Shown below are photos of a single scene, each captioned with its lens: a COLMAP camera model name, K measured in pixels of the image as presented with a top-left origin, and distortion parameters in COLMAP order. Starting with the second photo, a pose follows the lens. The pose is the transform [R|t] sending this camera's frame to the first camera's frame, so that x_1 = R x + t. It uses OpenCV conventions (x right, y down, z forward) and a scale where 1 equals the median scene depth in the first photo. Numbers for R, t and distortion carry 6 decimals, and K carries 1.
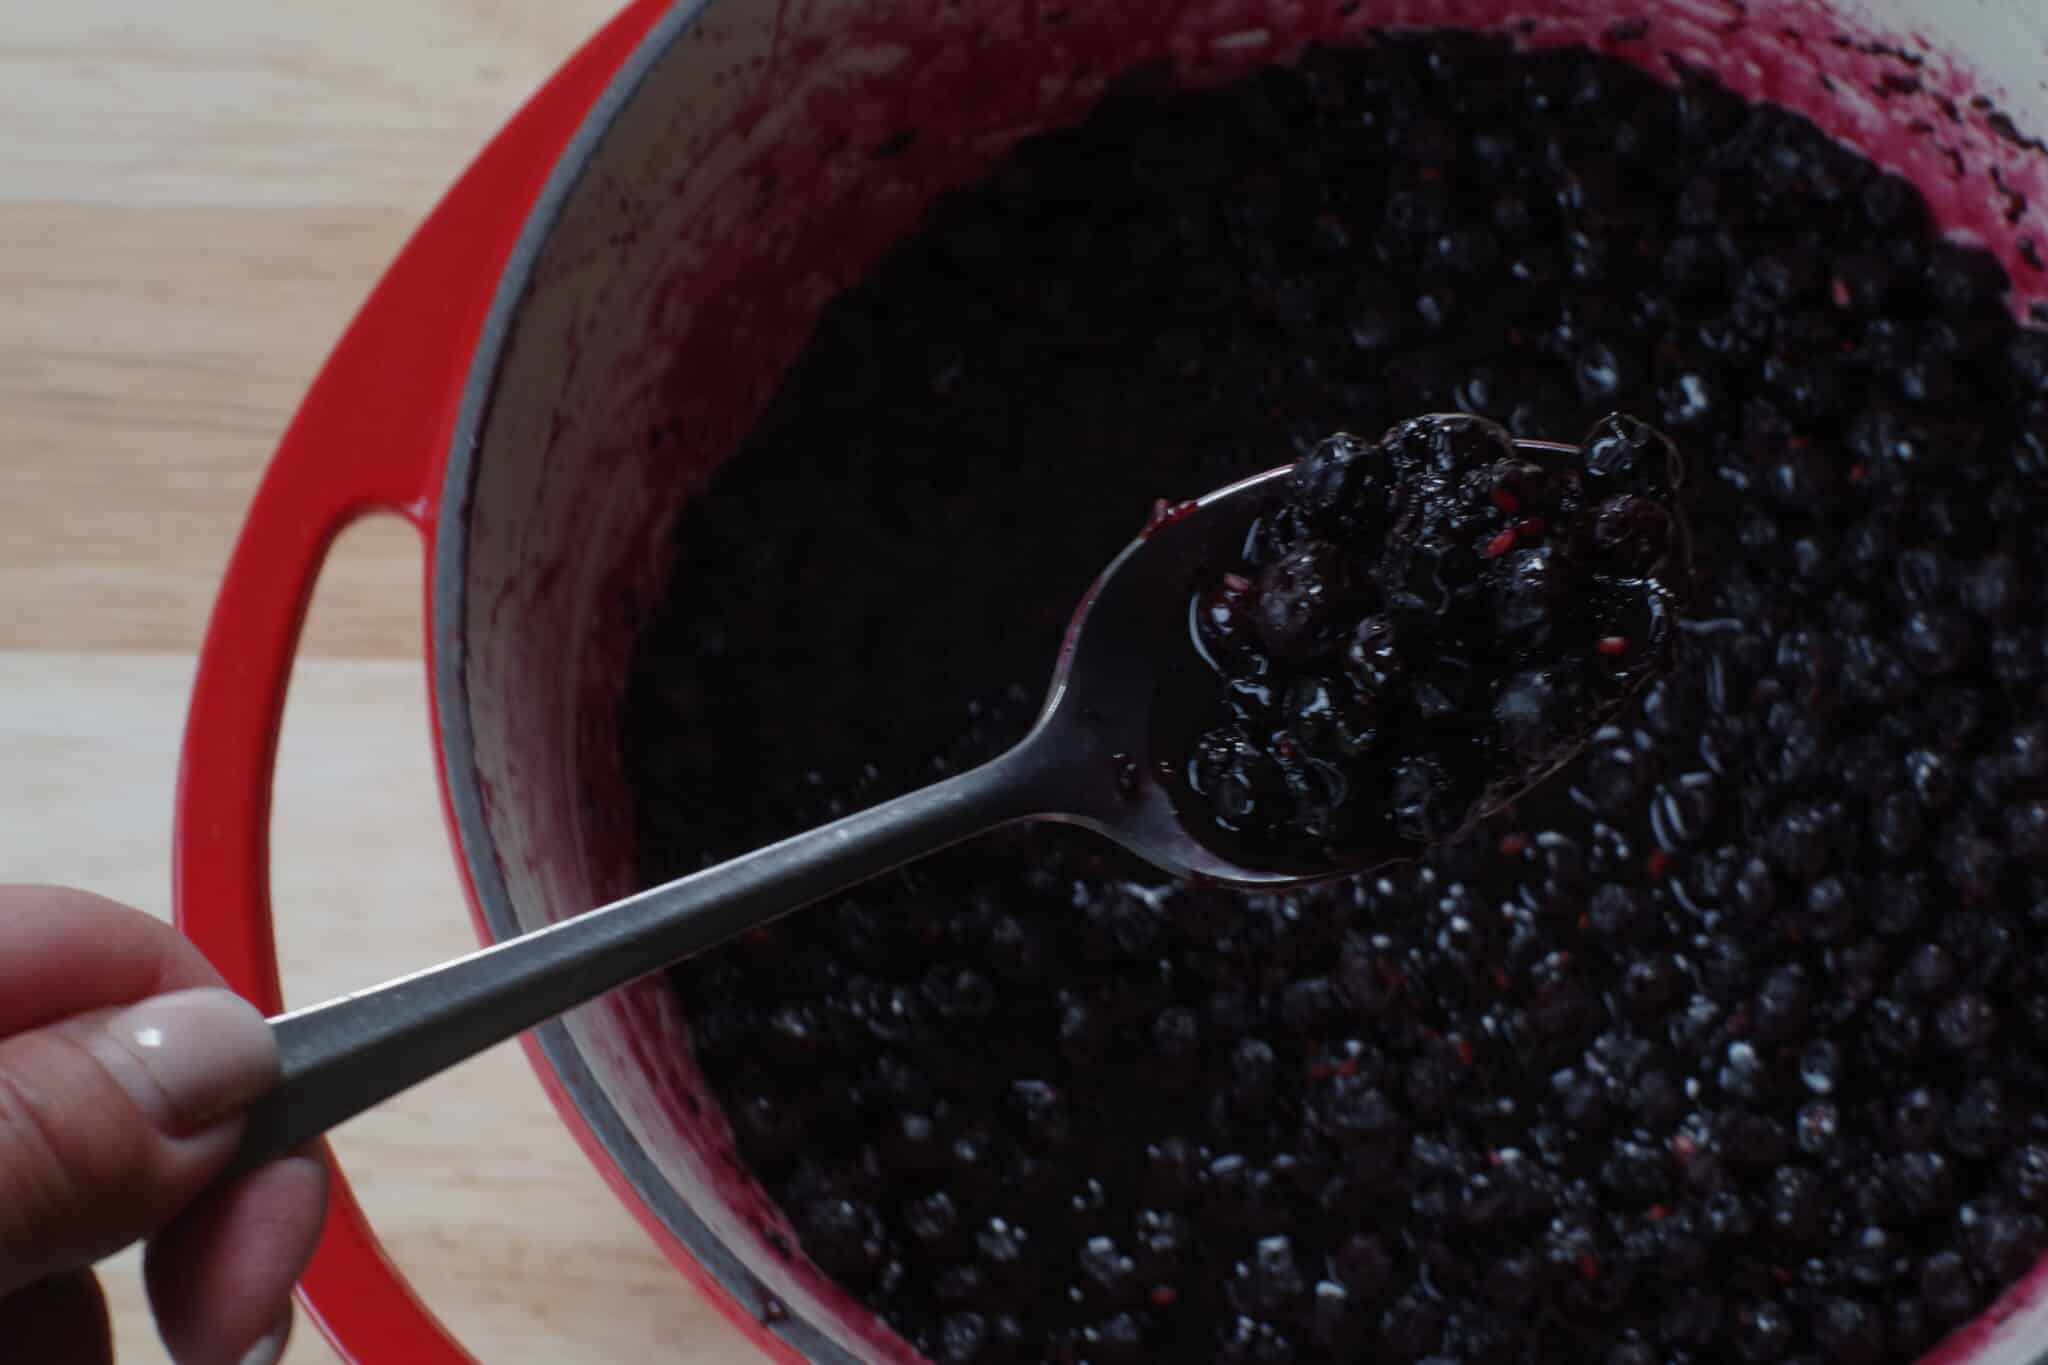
lens RADIAL K [[4166.3, 0, 1042.1], [0, 4166.3, 676.7], [0, 0, 1]] dist [-0.017407, 0.000000]
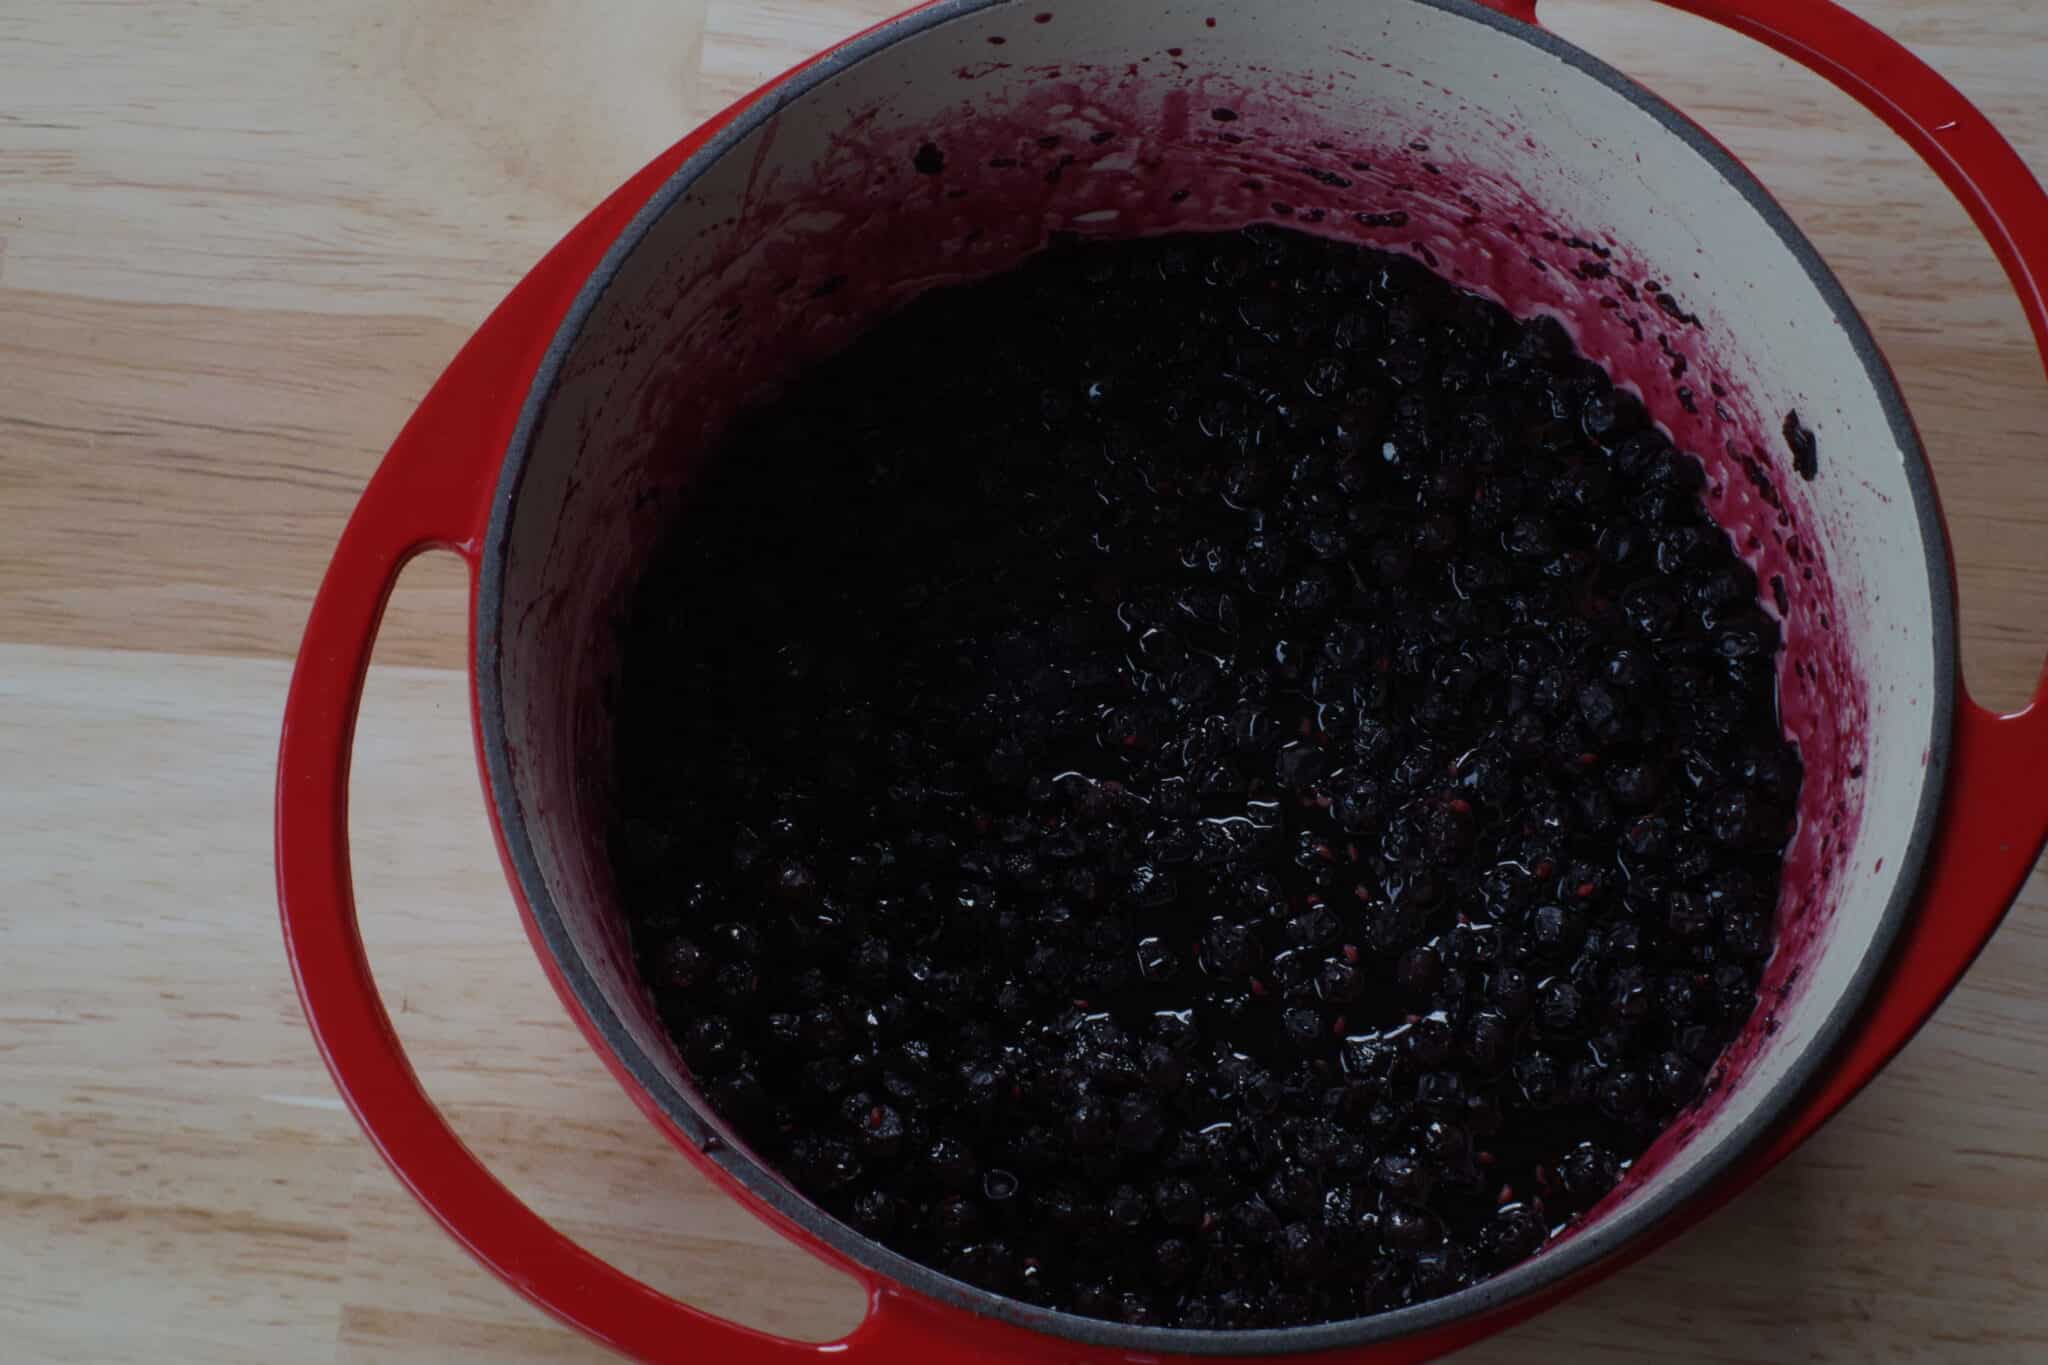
lens RADIAL K [[4166.3, 0, 1007.0], [0, 4166.3, 683.9], [0, 0, 1]] dist [-0.017407, 0.000000]
pose [[0.999172, 0.036761, 0.017430, 0.002104], [-0.036277, 0.998969, -0.027306, 0.032244], [-0.018415, 0.026651, 0.999475, -0.319297]]
